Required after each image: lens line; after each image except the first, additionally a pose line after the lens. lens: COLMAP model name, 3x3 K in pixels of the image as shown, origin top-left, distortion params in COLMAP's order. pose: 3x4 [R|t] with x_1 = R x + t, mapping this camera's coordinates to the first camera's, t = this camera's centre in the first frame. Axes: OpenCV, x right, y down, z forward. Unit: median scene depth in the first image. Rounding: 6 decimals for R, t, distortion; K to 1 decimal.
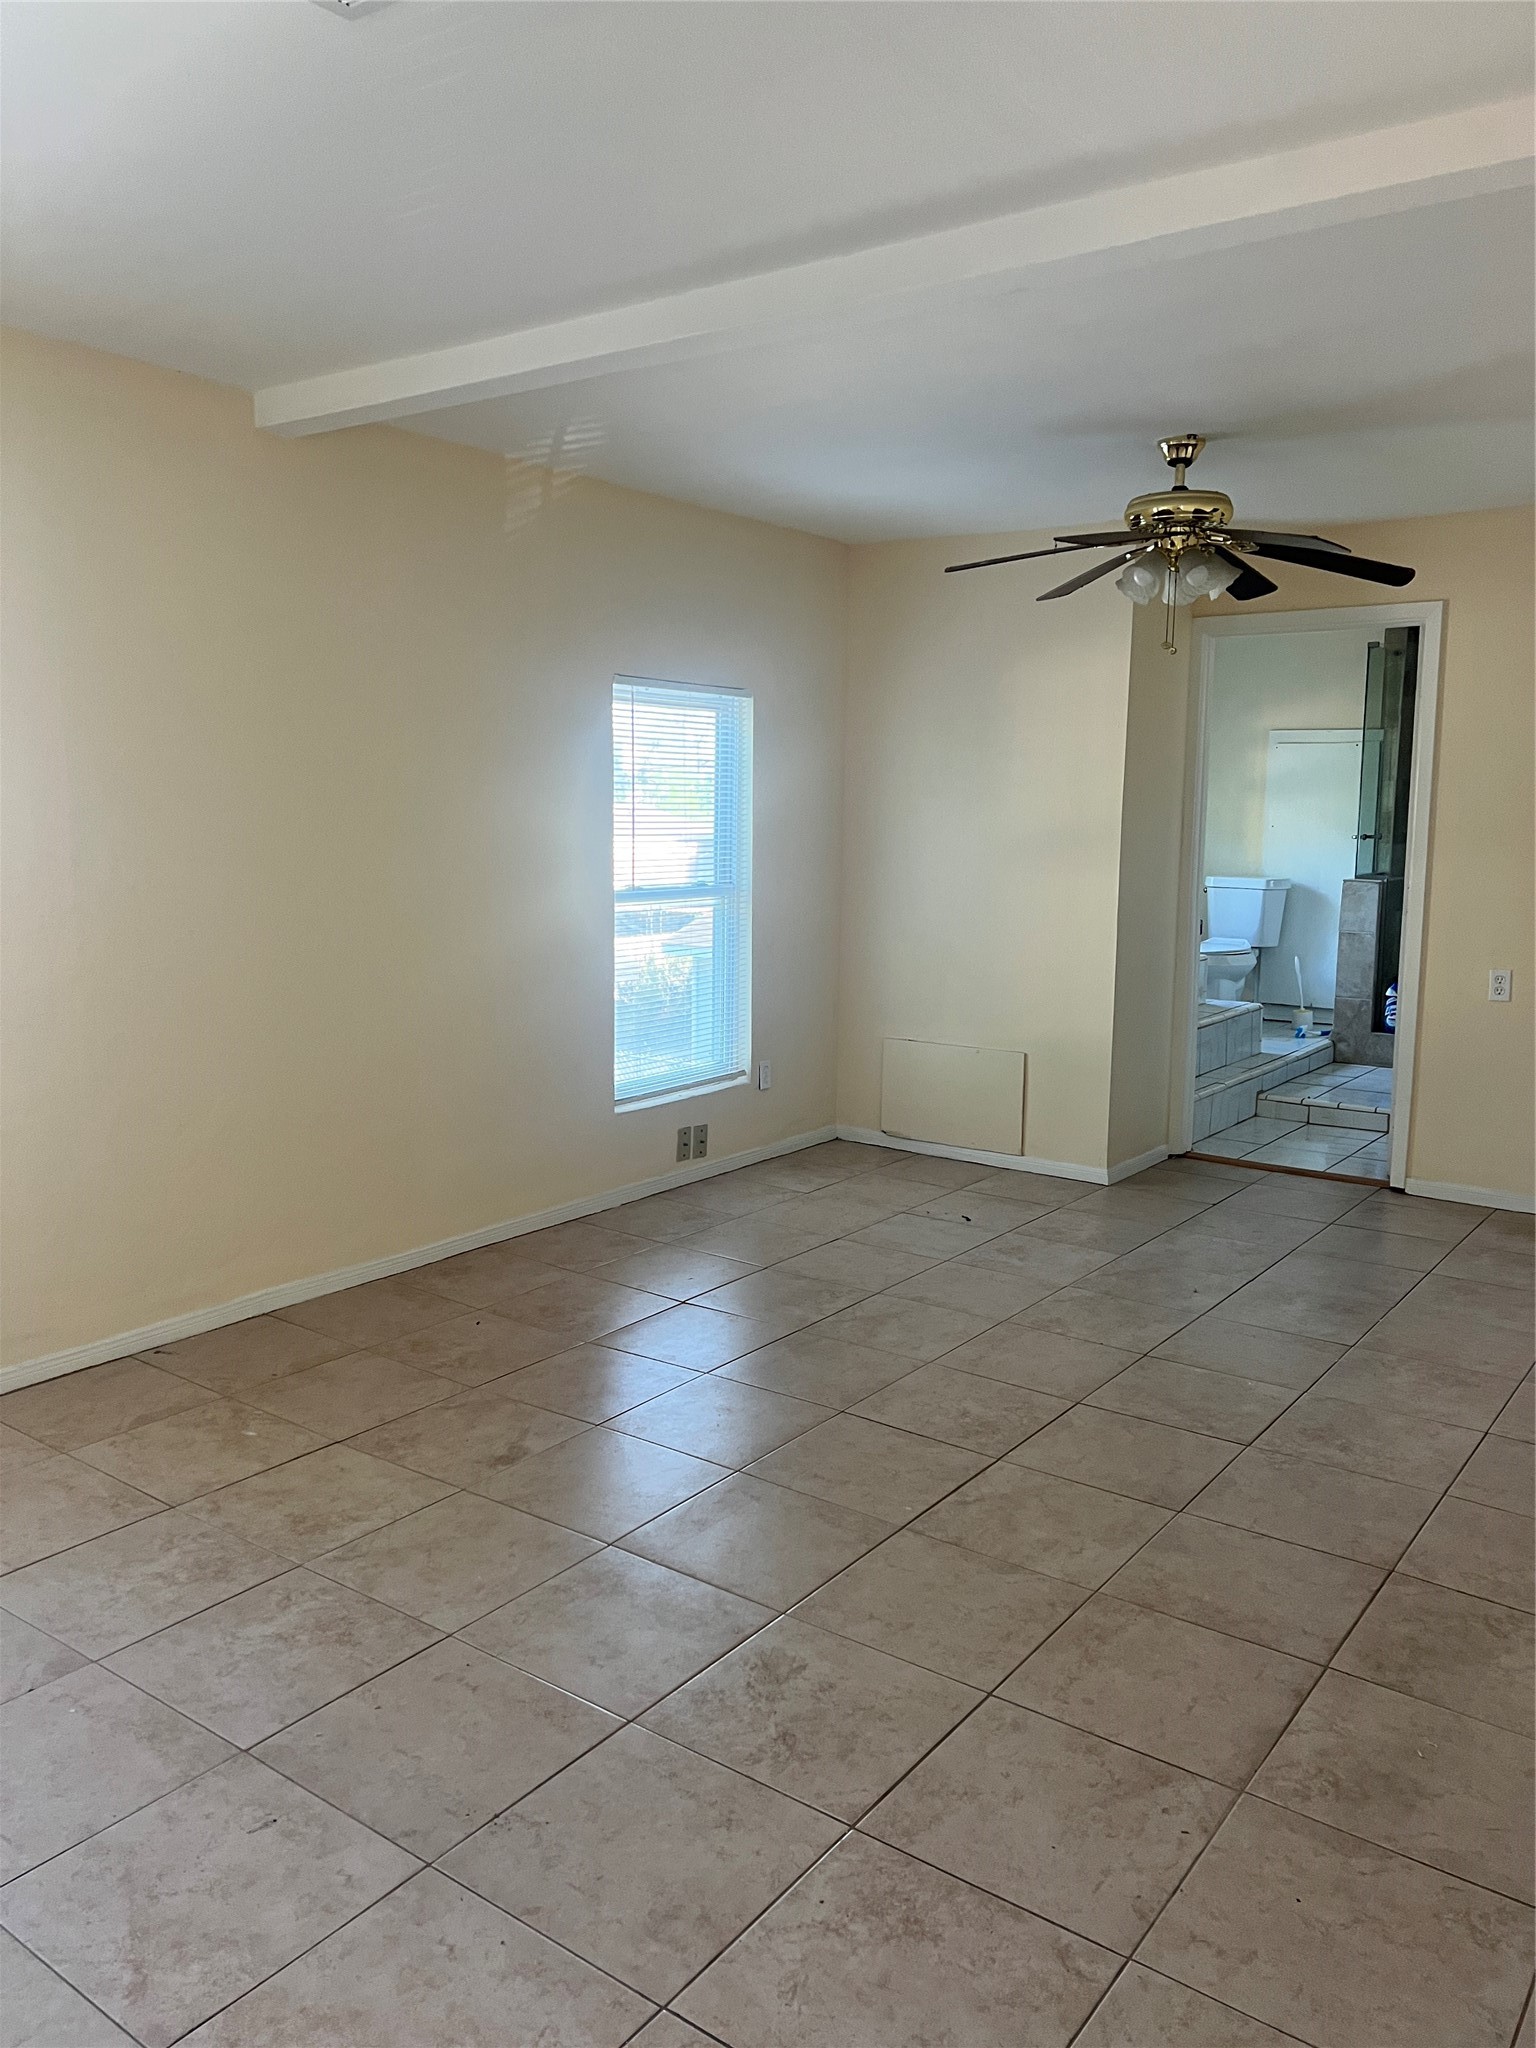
lens RADIAL K [[1547.2, 0, 765.2], [0, 1547.2, 1019.9], [0, 0, 1]] dist [0.044669, -0.049165]
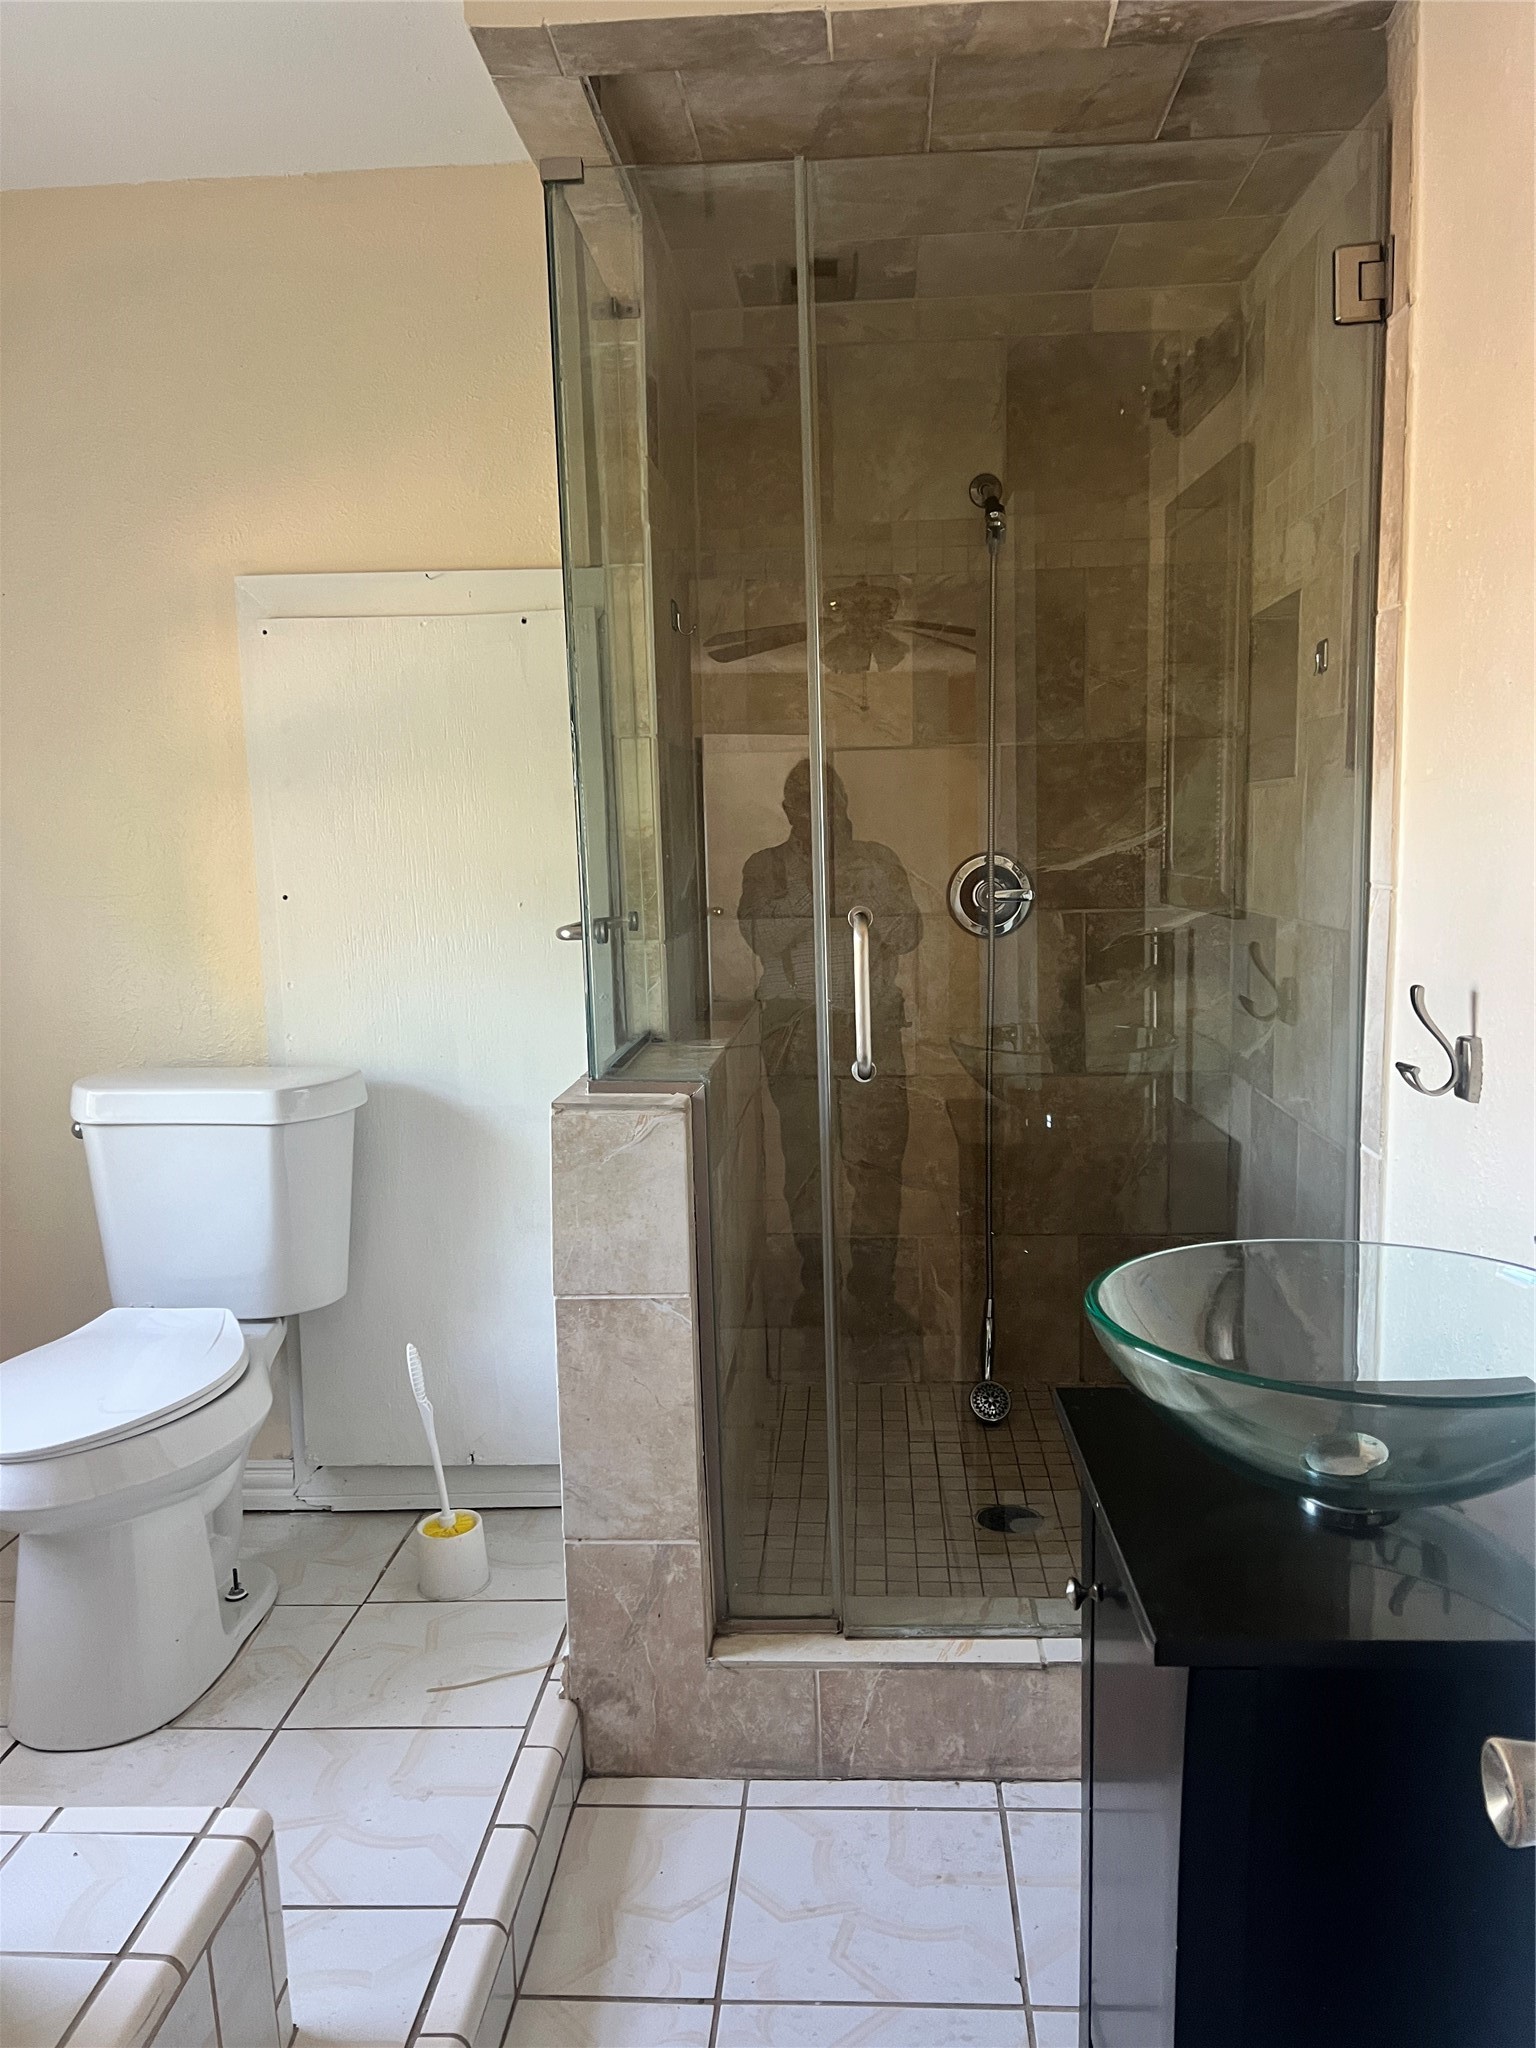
lens RADIAL K [[1547.2, 0, 768.4], [0, 1547.2, 1023.8], [0, 0, 1]] dist [0.044669, -0.049165]
pose [[0.848459, -0.097133, 0.520271, 0.256035], [0.105231, 0.994349, 0.014031, -0.098325], [-0.518694, 0.042844, 0.853886, 0.723187]]
